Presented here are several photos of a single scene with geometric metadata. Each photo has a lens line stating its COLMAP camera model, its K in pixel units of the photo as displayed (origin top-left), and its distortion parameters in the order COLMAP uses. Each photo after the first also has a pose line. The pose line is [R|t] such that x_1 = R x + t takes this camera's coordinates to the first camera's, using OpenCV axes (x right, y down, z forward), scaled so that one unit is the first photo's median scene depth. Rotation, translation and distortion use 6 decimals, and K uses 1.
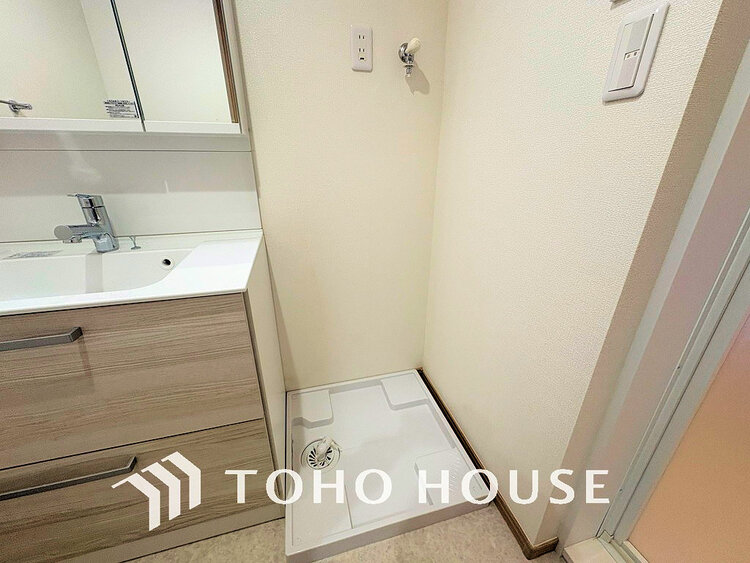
lens RADIAL K [[298.2, 0, 375.0], [0, 298.2, 281.5], [0, 0, 1]] dist [0.002037, -0.000025]
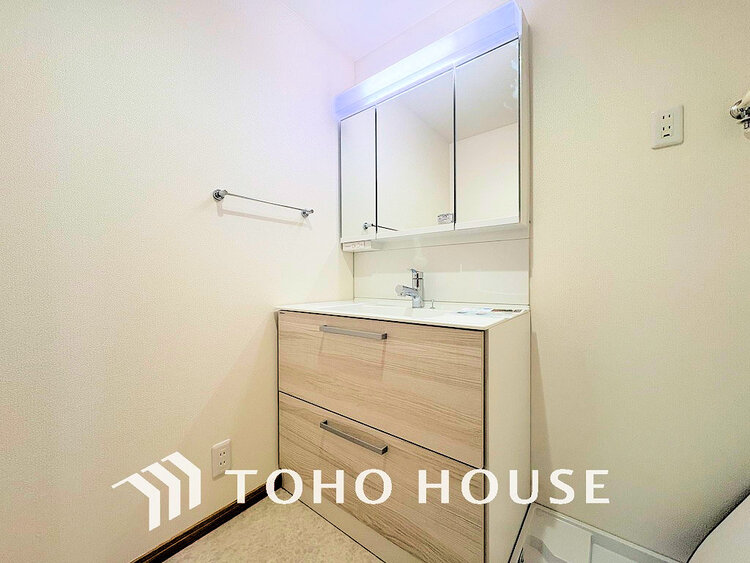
lens RADIAL K [[298.2, 0, 375.0], [0, 298.2, 281.5], [0, 0, 1]] dist [0.002037, -0.000025]
pose [[0.598369, 0.001442, -0.801219, 0.177375], [-0.297607, 0.928854, -0.220589, 0.173903], [0.743898, 0.370442, 0.556227, -0.035508]]
